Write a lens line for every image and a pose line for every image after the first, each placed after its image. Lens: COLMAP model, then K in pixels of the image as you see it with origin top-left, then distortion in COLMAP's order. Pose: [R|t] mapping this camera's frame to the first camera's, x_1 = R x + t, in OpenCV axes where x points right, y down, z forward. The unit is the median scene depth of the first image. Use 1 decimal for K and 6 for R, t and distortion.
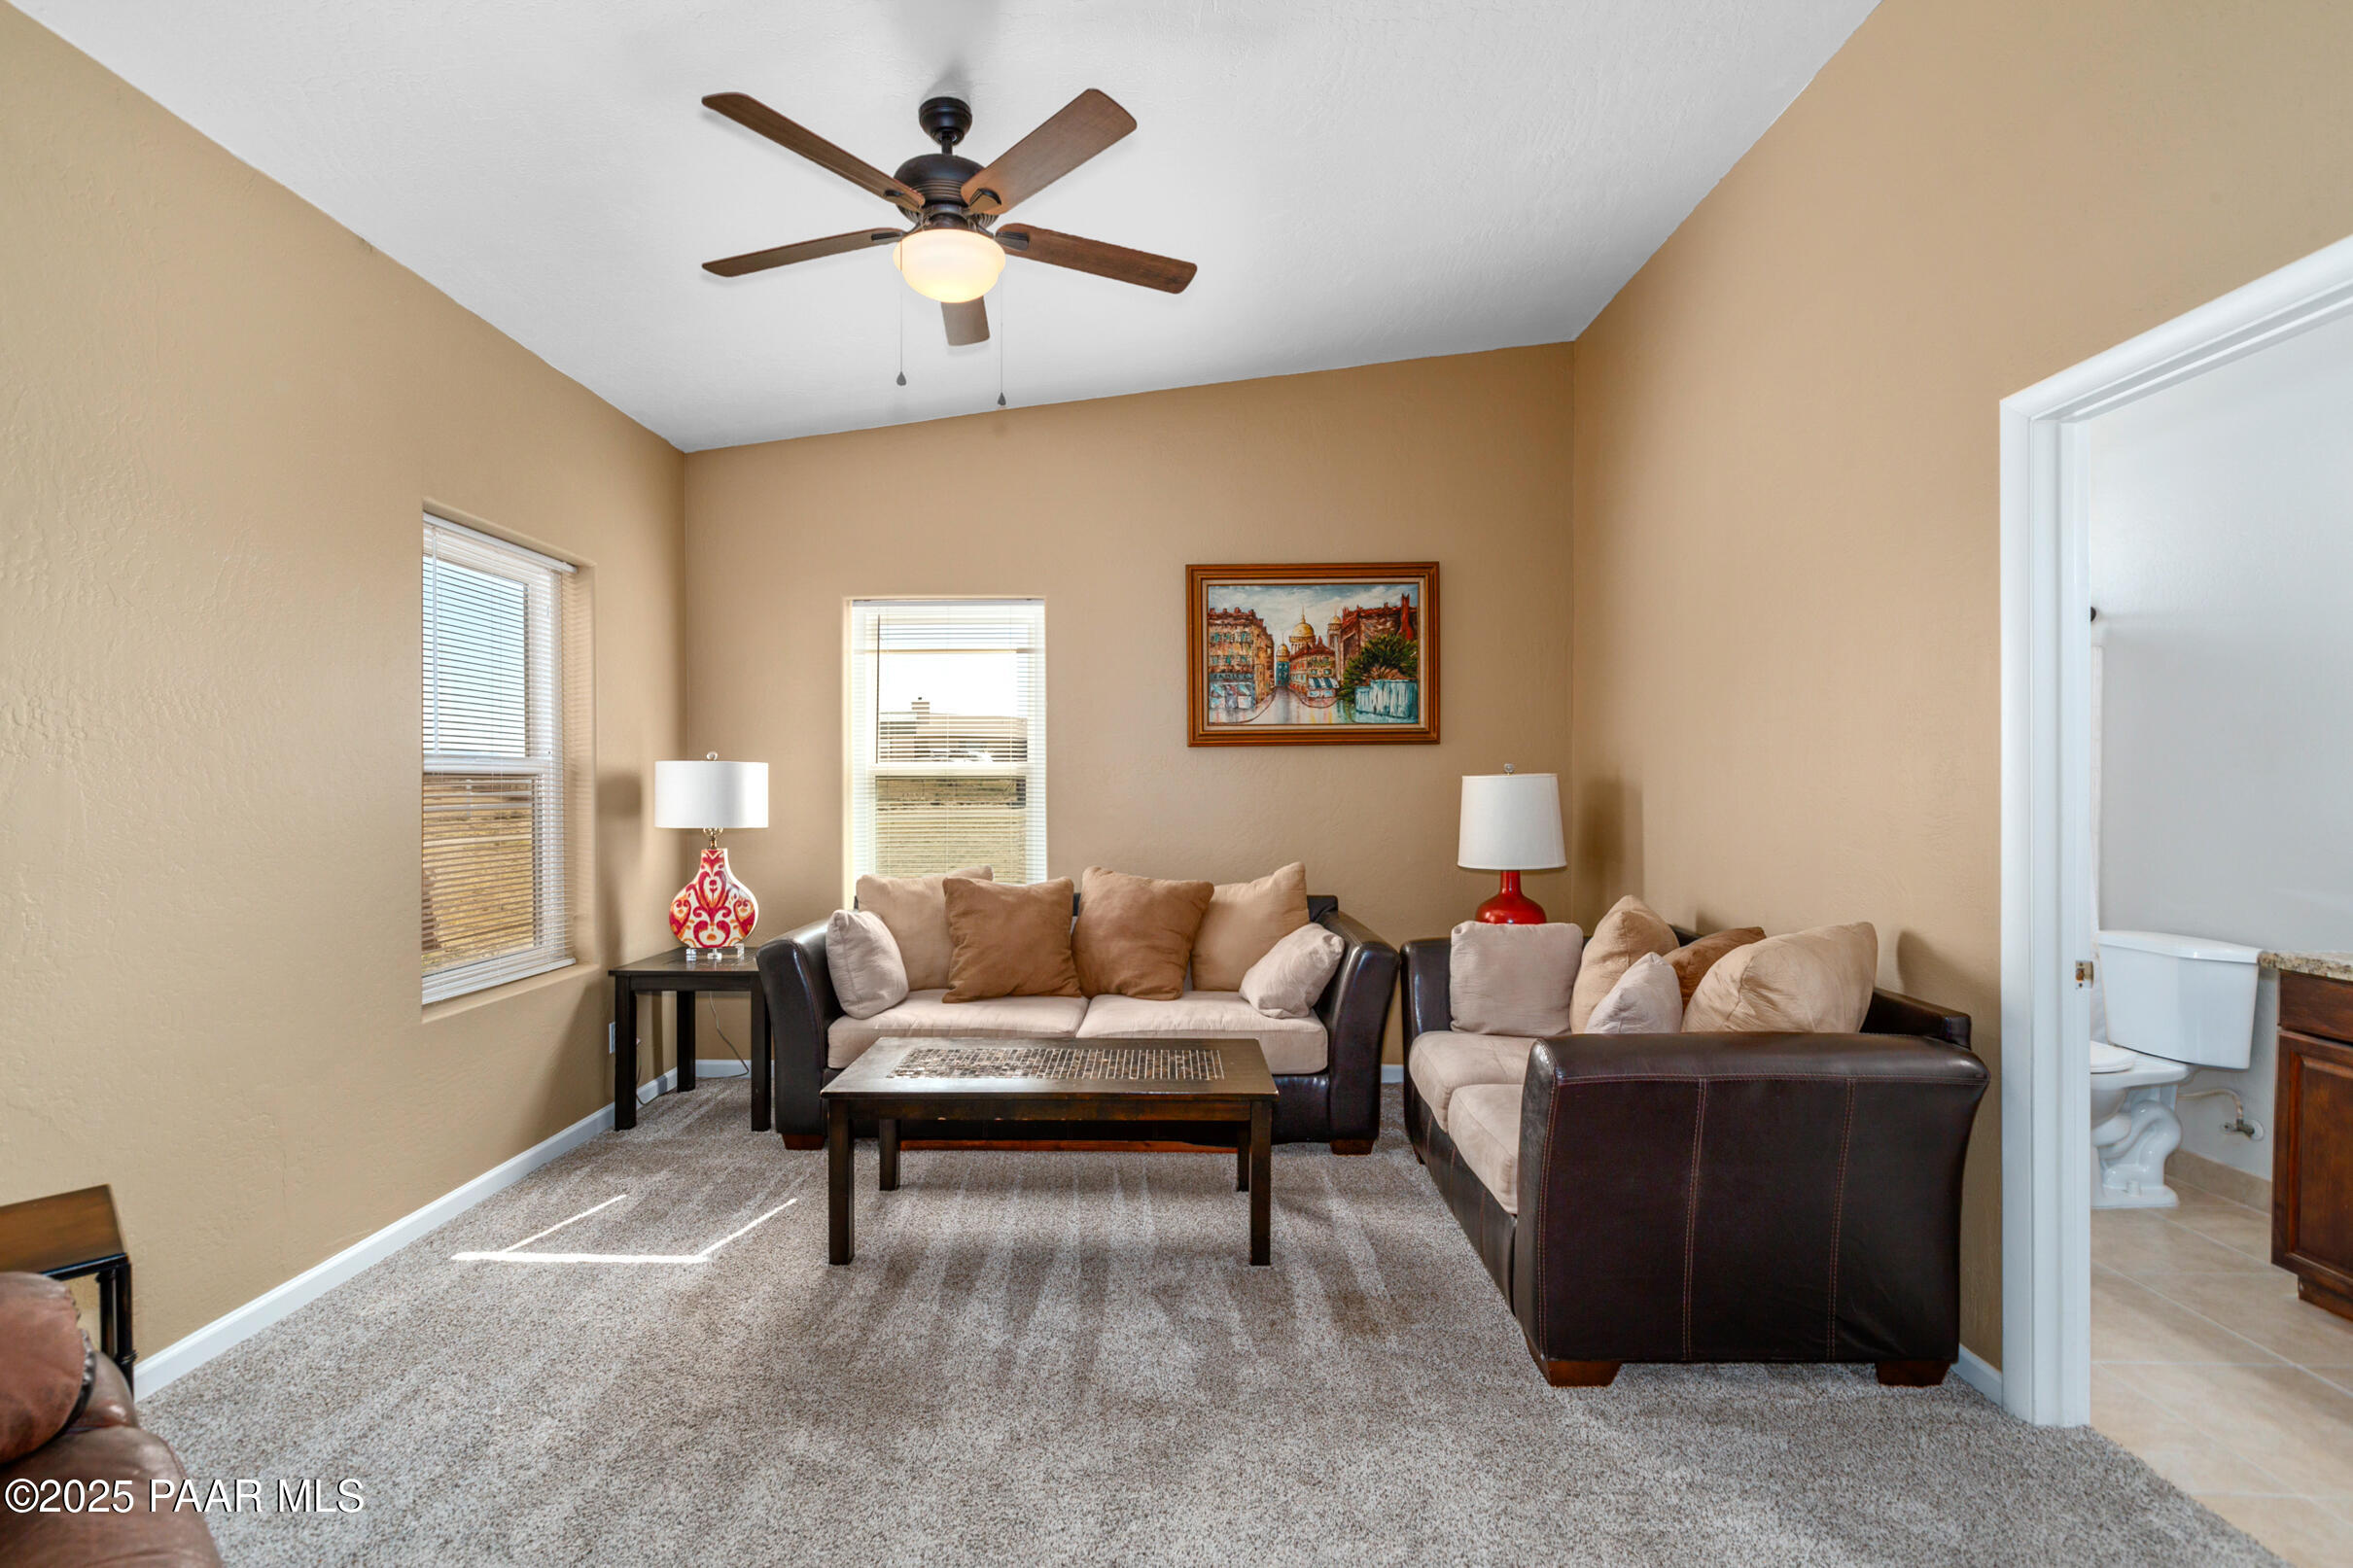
lens RADIAL K [[1074.5, 0, 1169.7], [0, 1074.5, 790.6], [0, 0, 1]] dist [-0.010864, 0.008713]
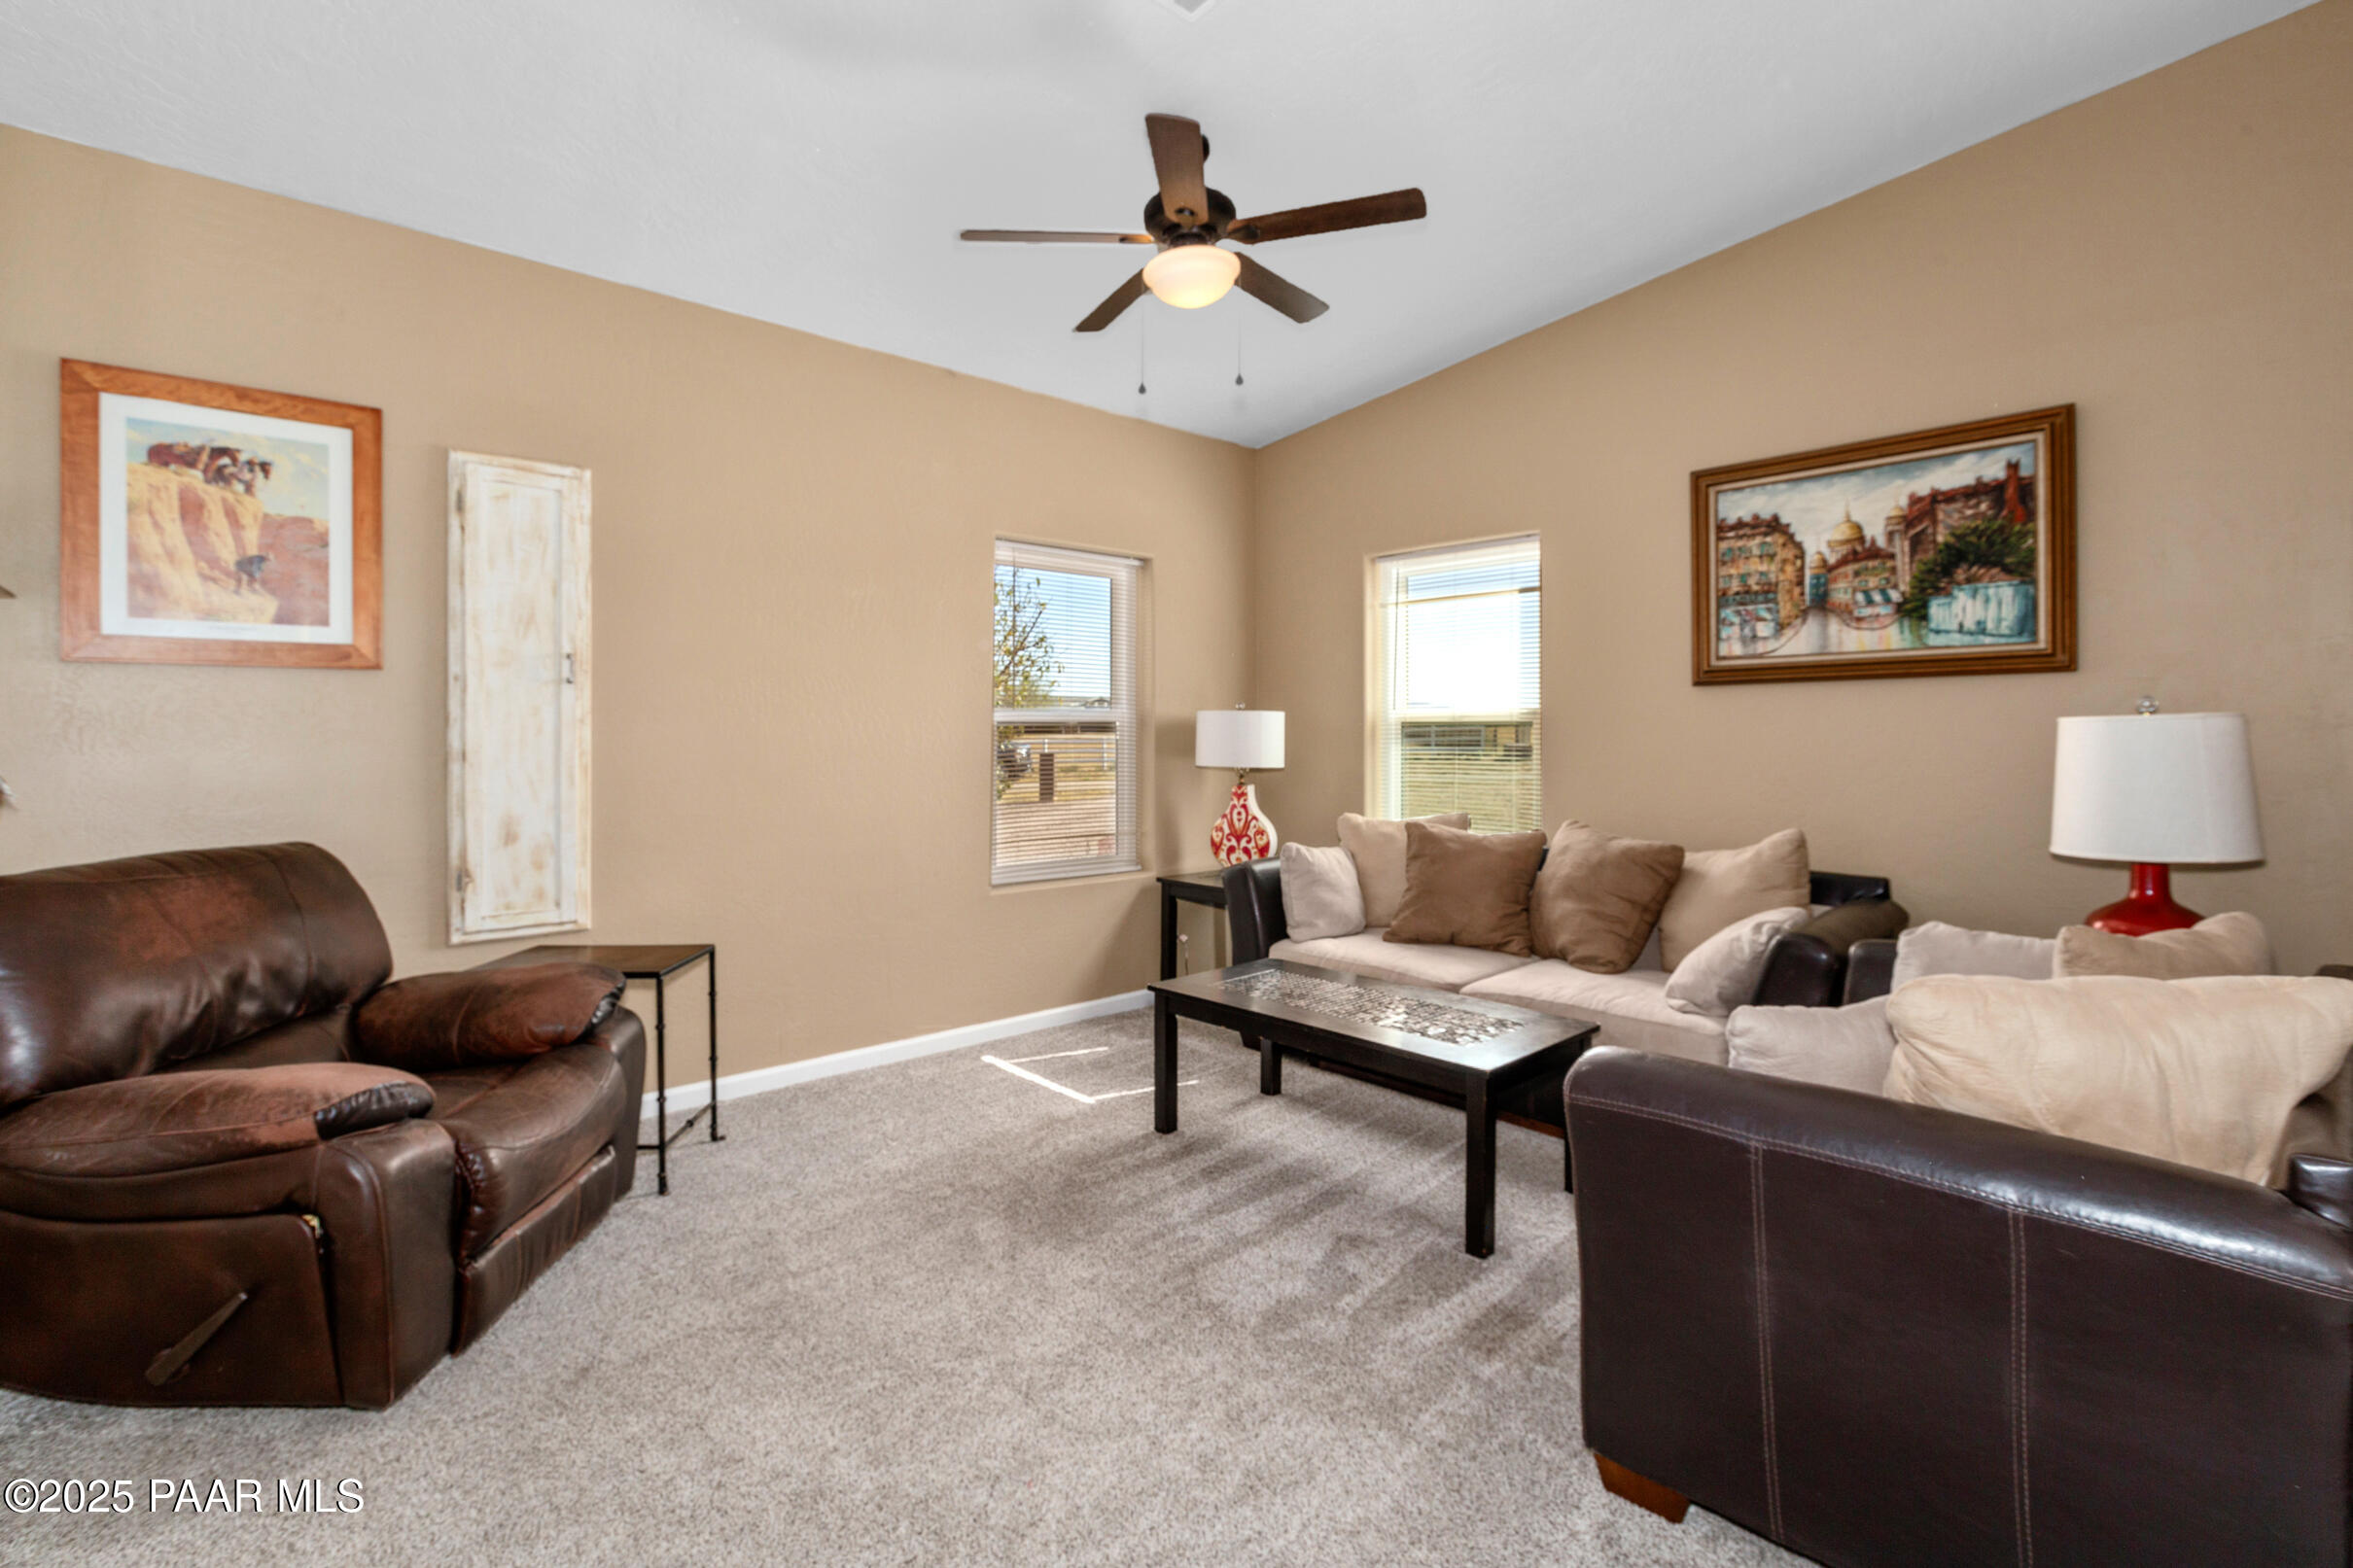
lens RADIAL K [[1074.5, 0, 1122.2], [0, 1074.5, 731.1], [0, 0, 1]] dist [-0.010864, 0.008713]
pose [[0.683112, 0.000550, -0.730314, 0.355965], [-0.005034, 0.999980, -0.003955, 0.000589], [0.730297, 0.006378, 0.683100, 0.100740]]
